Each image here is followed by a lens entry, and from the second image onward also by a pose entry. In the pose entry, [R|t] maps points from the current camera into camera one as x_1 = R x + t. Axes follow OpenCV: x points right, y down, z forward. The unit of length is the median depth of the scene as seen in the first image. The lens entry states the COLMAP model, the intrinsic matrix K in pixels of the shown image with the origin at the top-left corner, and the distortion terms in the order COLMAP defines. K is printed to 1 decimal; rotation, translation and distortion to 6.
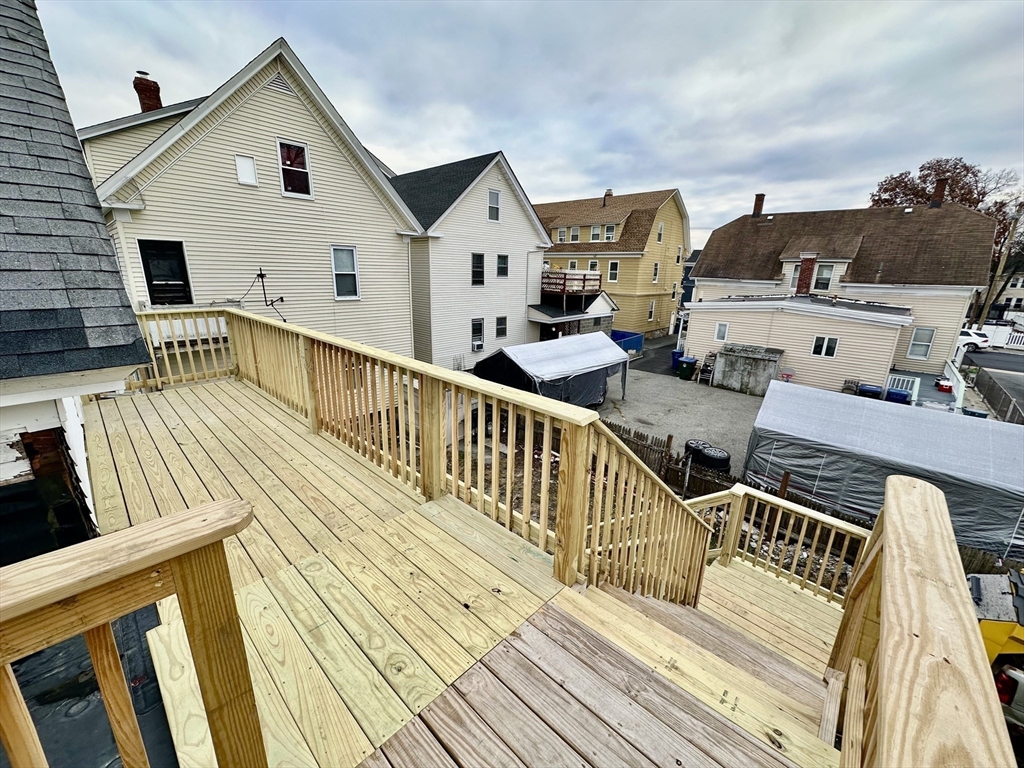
lens RADIAL K [[406.5, 0, 512.0], [0, 406.5, 384.0], [0, 0, 1]] dist [-0.000915, 0.000064]
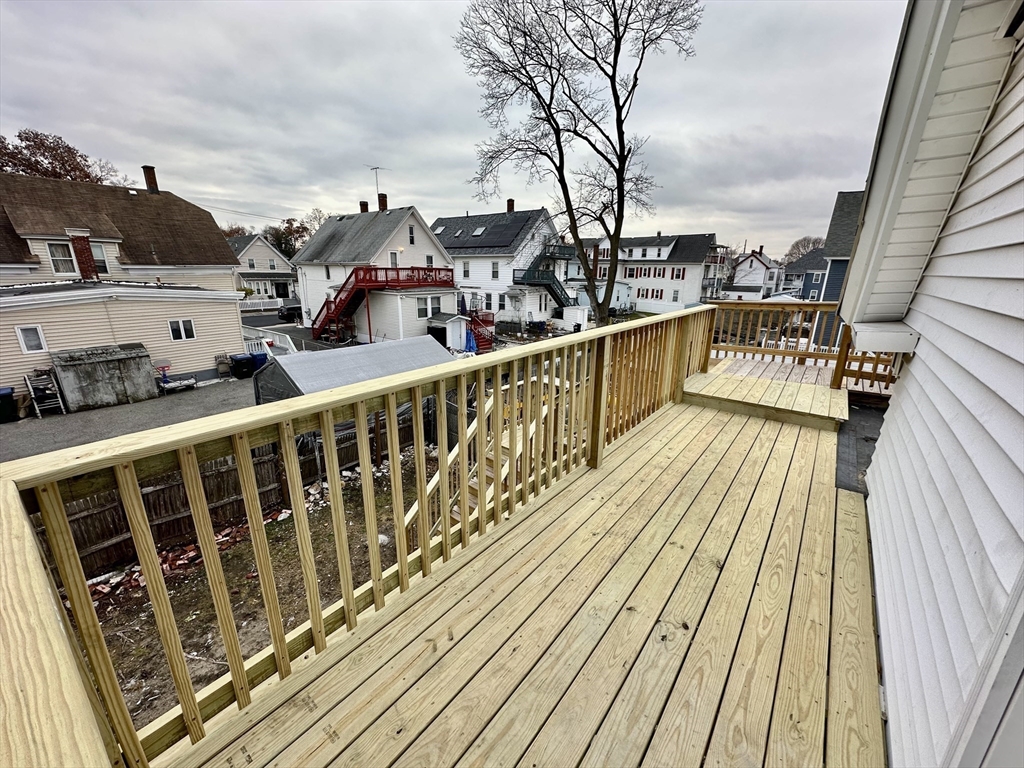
lens RADIAL K [[406.5, 0, 512.0], [0, 406.5, 384.0], [0, 0, 1]] dist [-0.000915, 0.000064]
pose [[-0.082406, -0.296988, 0.951319, -0.255565], [0.258039, 0.915655, 0.308207, -0.064838], [-0.962614, 0.270875, 0.001178, 0.247624]]
